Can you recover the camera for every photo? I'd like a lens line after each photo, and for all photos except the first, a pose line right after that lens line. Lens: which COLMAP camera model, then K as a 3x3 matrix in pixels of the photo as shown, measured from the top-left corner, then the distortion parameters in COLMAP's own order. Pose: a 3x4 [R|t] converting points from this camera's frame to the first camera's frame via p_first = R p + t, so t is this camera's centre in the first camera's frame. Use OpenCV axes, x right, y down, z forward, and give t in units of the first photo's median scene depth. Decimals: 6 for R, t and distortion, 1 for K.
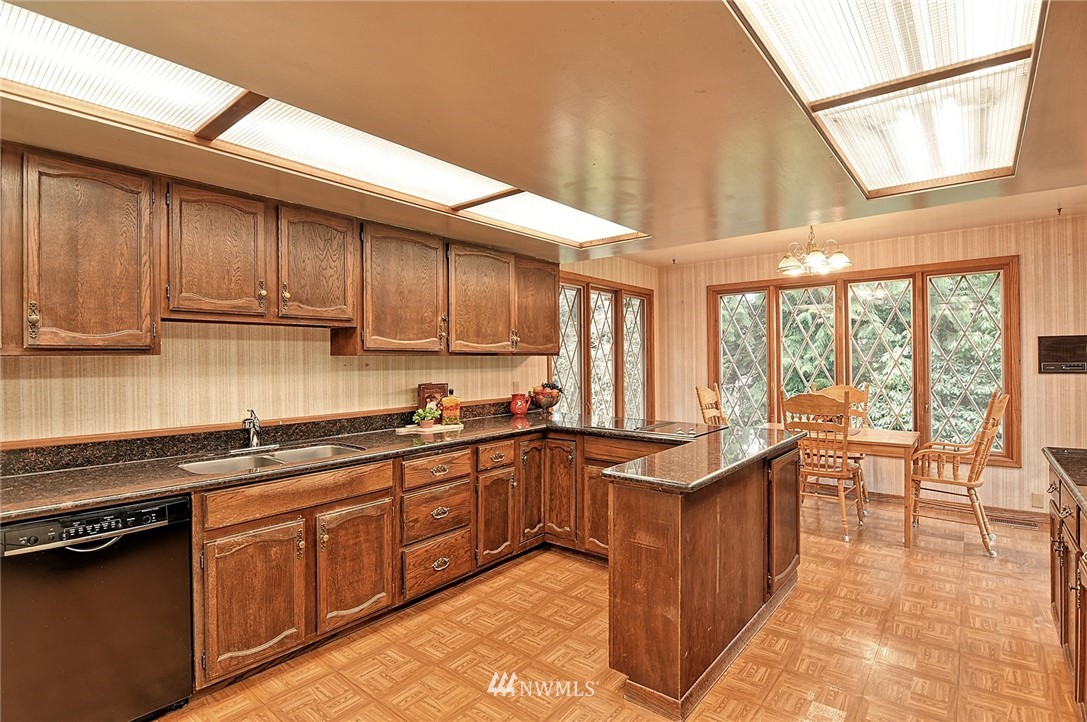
lens RADIAL K [[526.5, 0, 541.0], [0, 526.5, 360.7], [0, 0, 1]] dist [-0.010075, -0.004014]
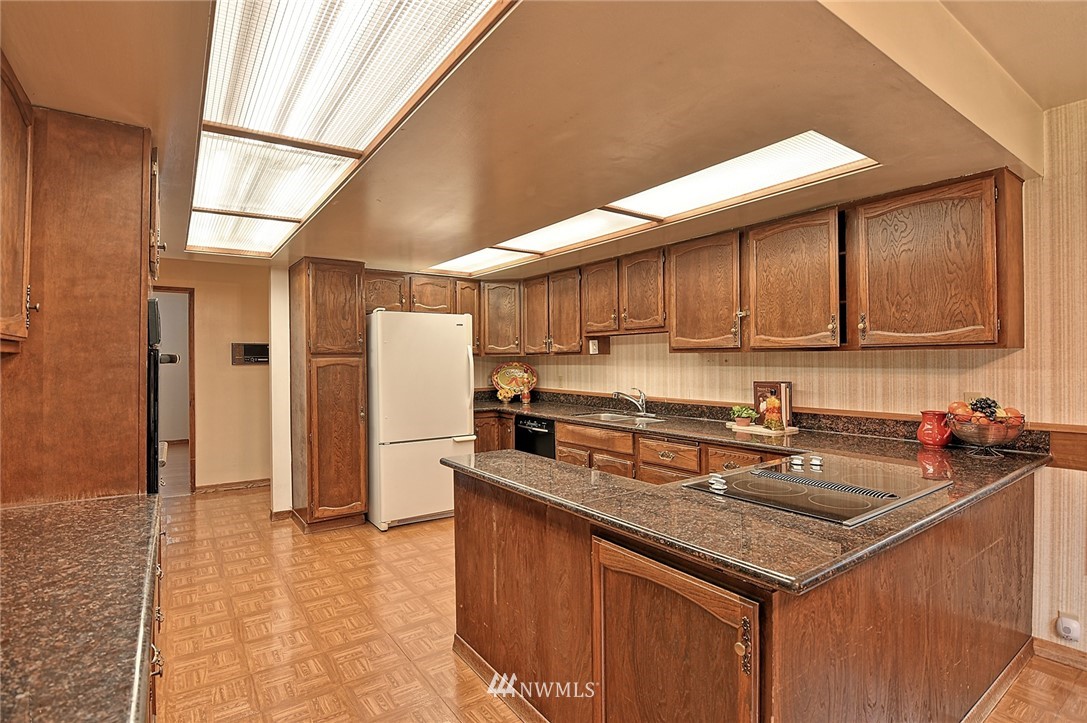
lens RADIAL K [[526.5, 0, 542.5], [0, 526.5, 359.0], [0, 0, 1]] dist [-0.010075, -0.004014]
pose [[-0.265309, 0.013515, -0.964069, 0.897145], [0.011313, 0.999877, 0.010904, -0.013317], [0.964097, -0.008013, -0.265429, 0.977181]]
